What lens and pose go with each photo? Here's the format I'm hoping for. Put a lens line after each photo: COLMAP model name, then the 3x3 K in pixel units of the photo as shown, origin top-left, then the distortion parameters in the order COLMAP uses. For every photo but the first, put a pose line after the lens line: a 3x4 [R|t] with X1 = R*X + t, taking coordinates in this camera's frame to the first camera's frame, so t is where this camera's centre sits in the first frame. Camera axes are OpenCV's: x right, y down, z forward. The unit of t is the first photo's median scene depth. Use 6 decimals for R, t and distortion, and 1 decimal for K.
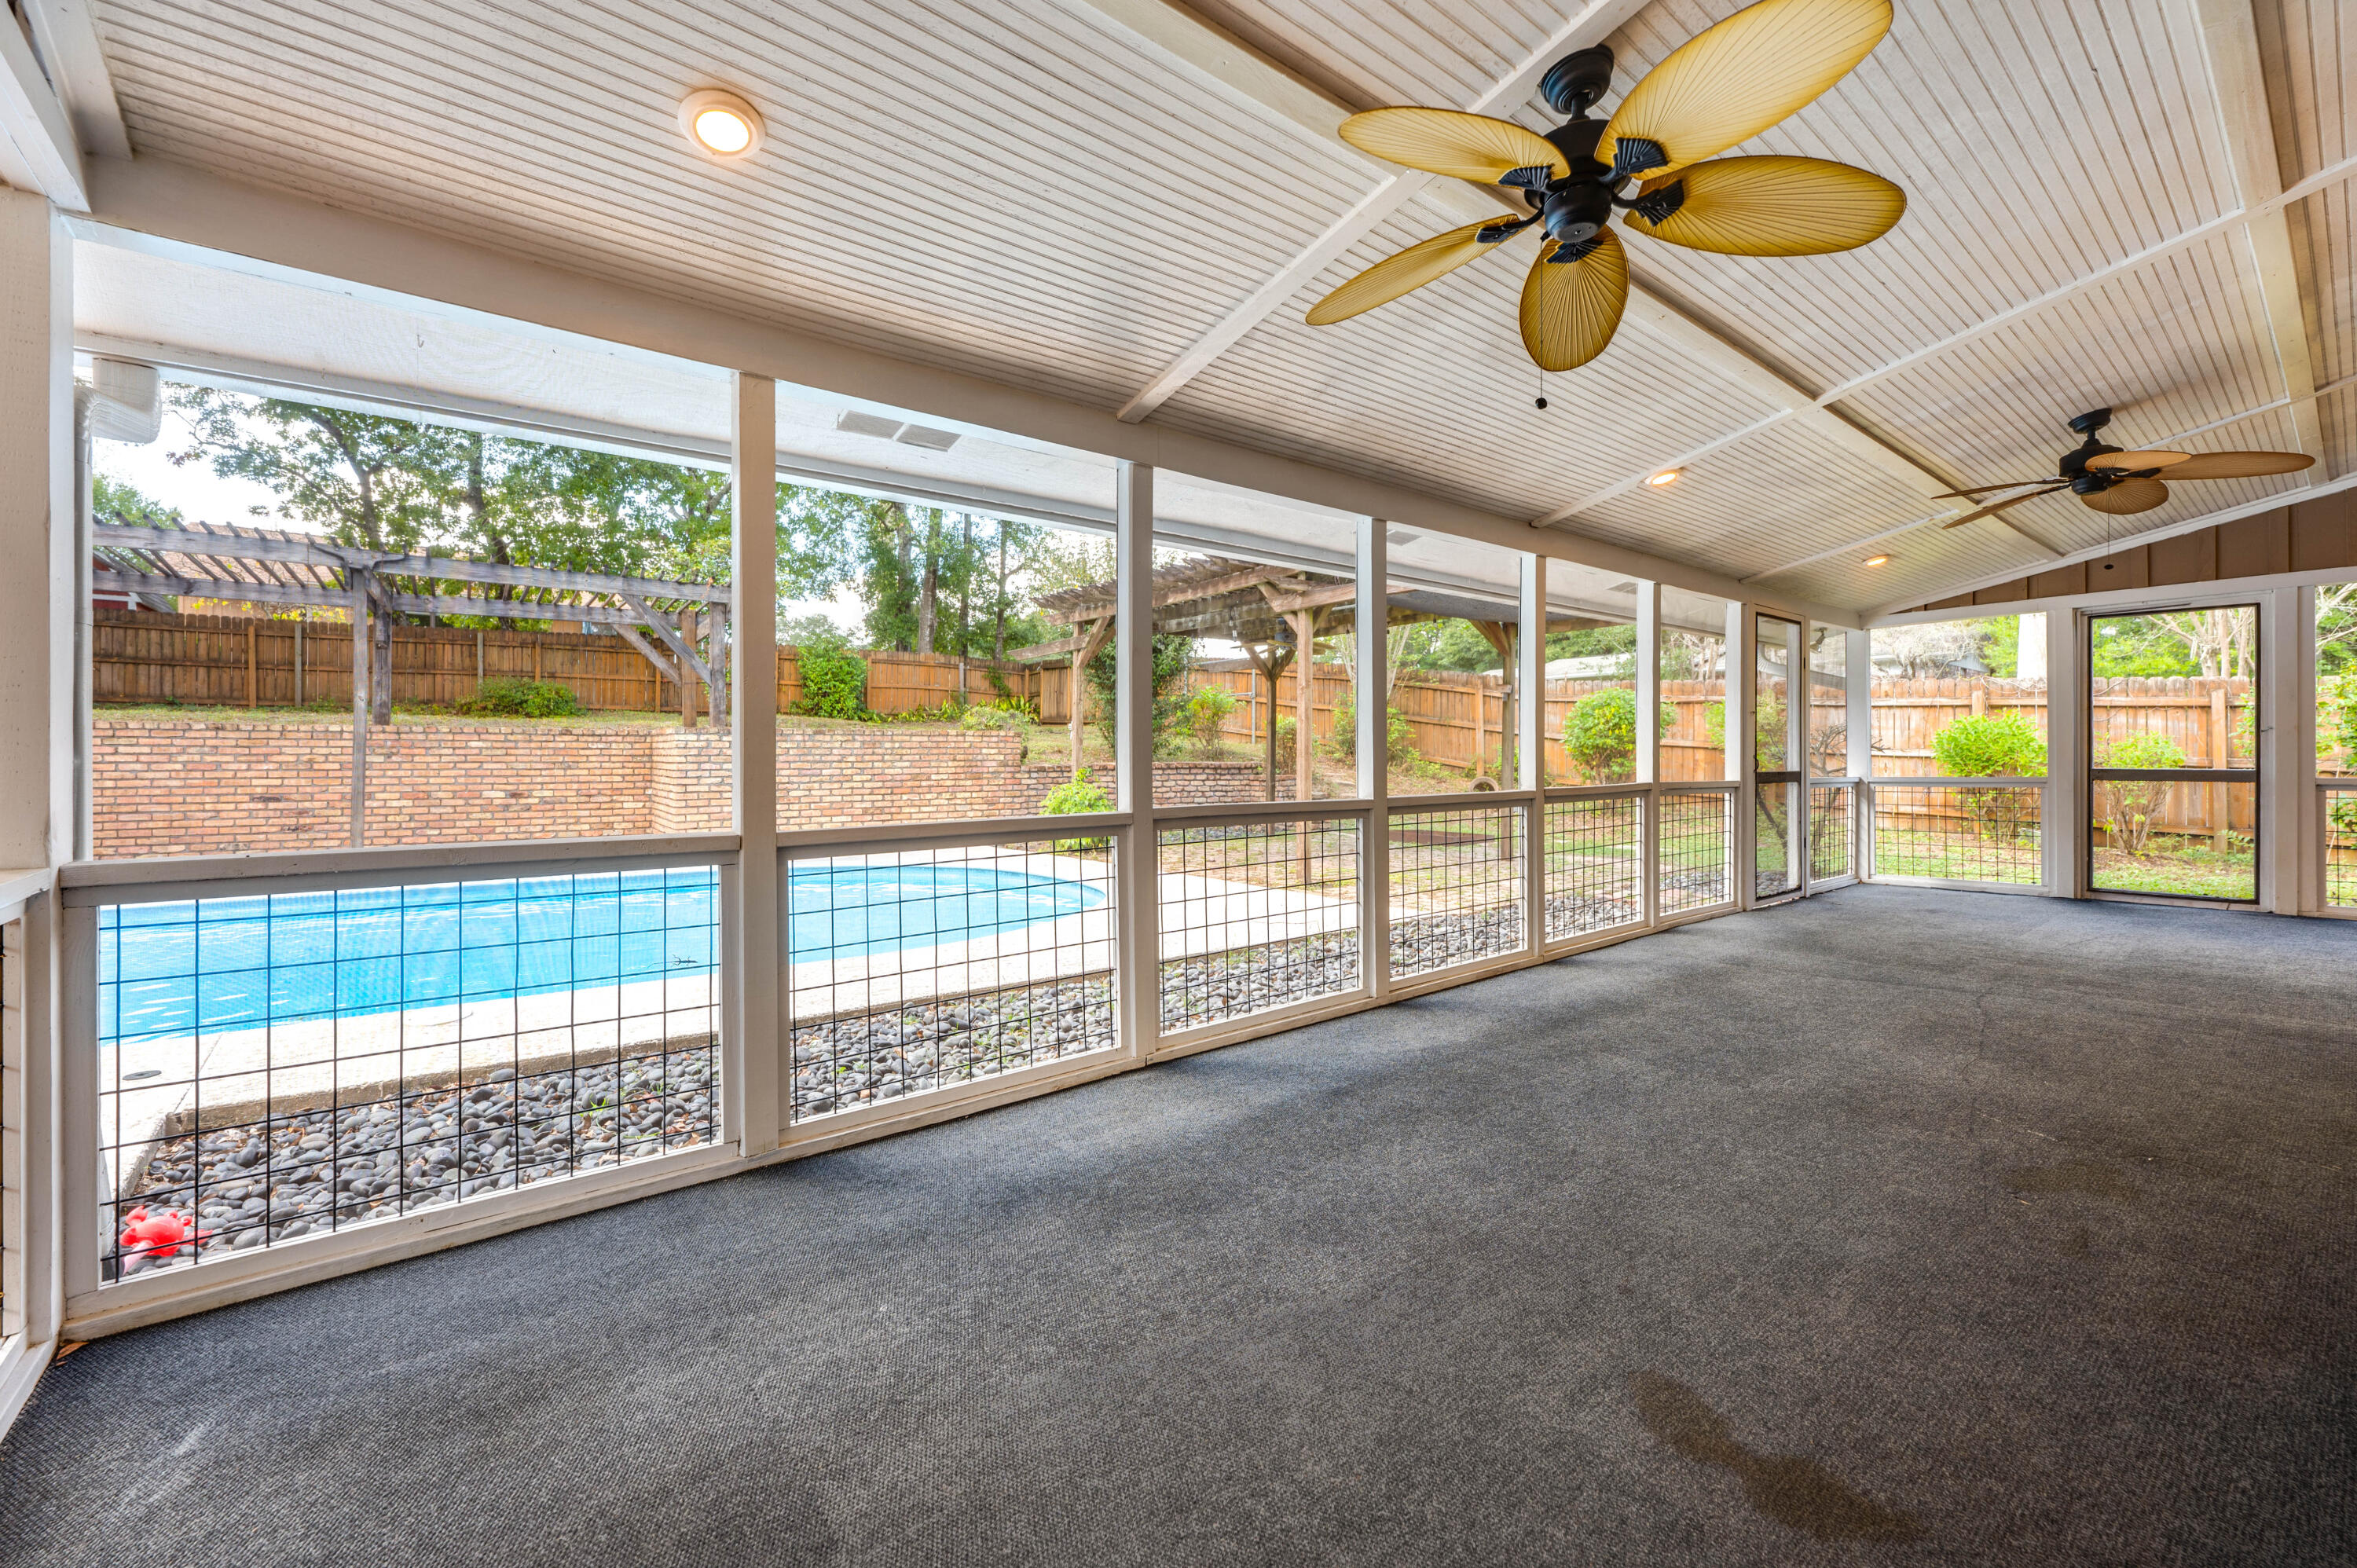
lens RADIAL K [[970.8, 0, 1165.5], [0, 970.8, 760.0], [0, 0, 1]] dist [-0.006584, 0.000851]
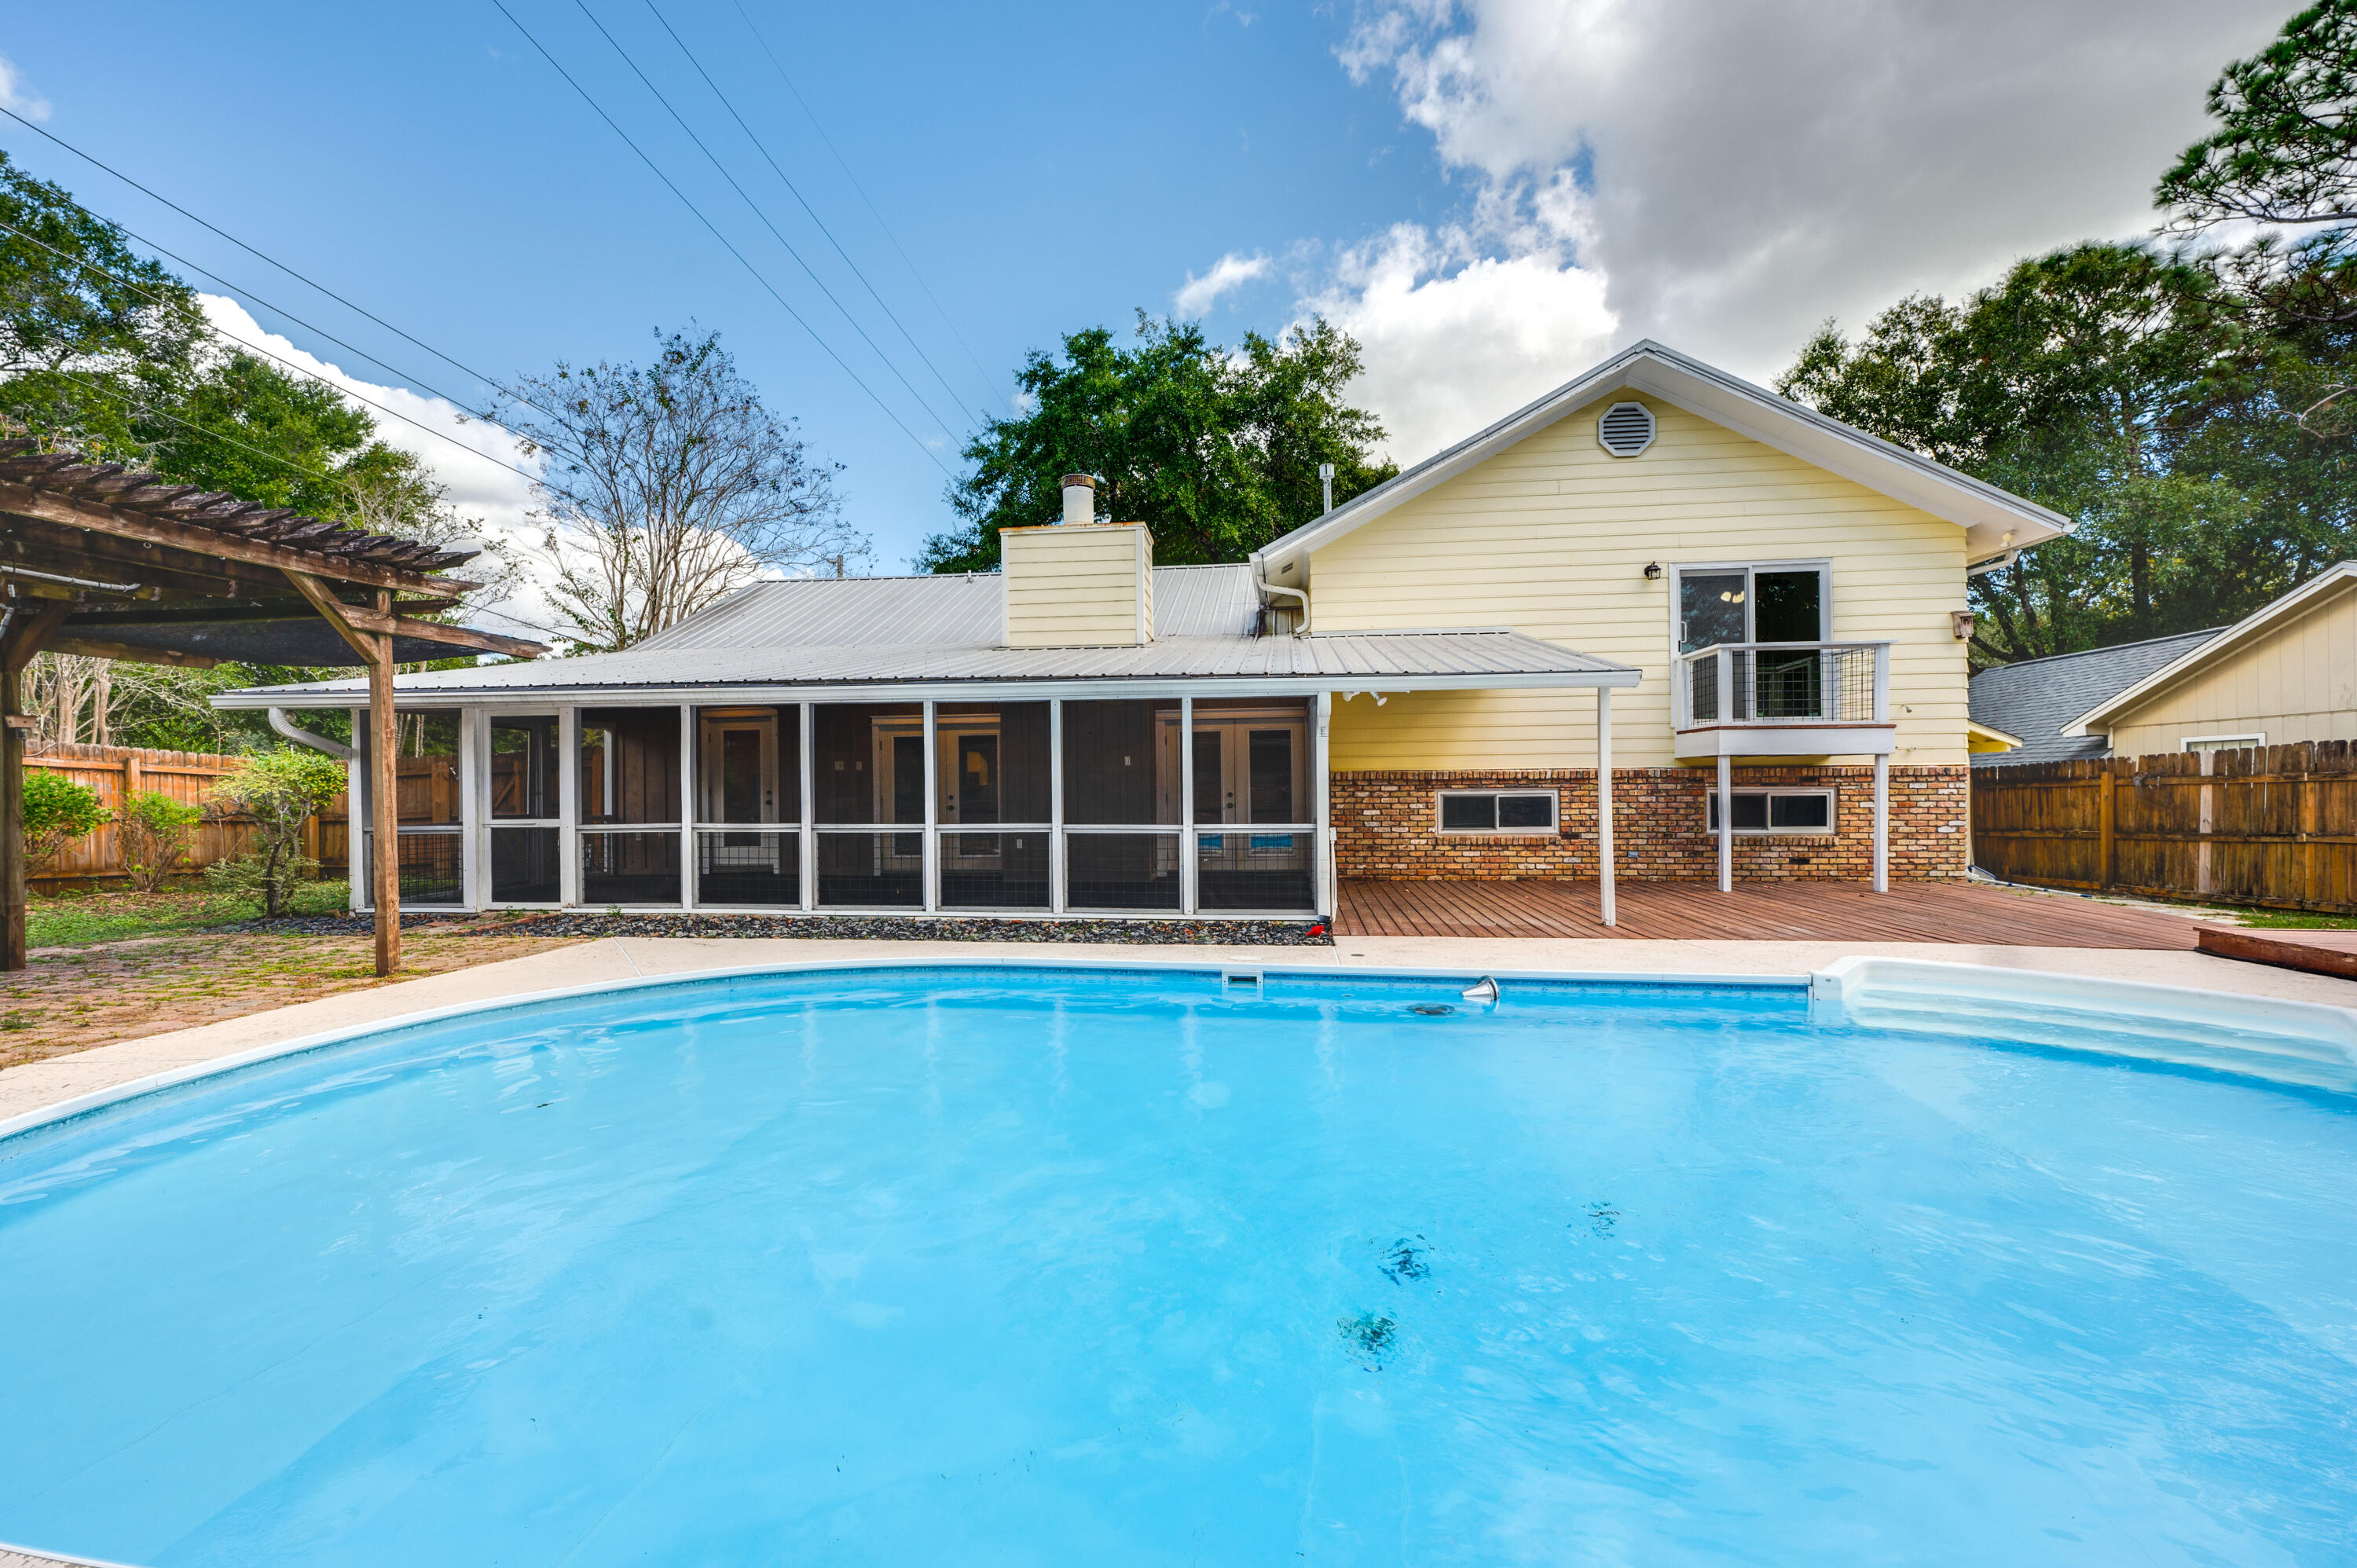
lens RADIAL K [[932.1, 0, 1206.1], [0, 932.1, 802.2], [0, 0, 1]] dist [-0.003910, -0.000139]
pose [[-0.713862, -0.002106, 0.700283, -0.427208], [0.012148, 0.999808, 0.015391, -0.009726], [-0.700181, 0.019494, -0.713700, 0.524440]]
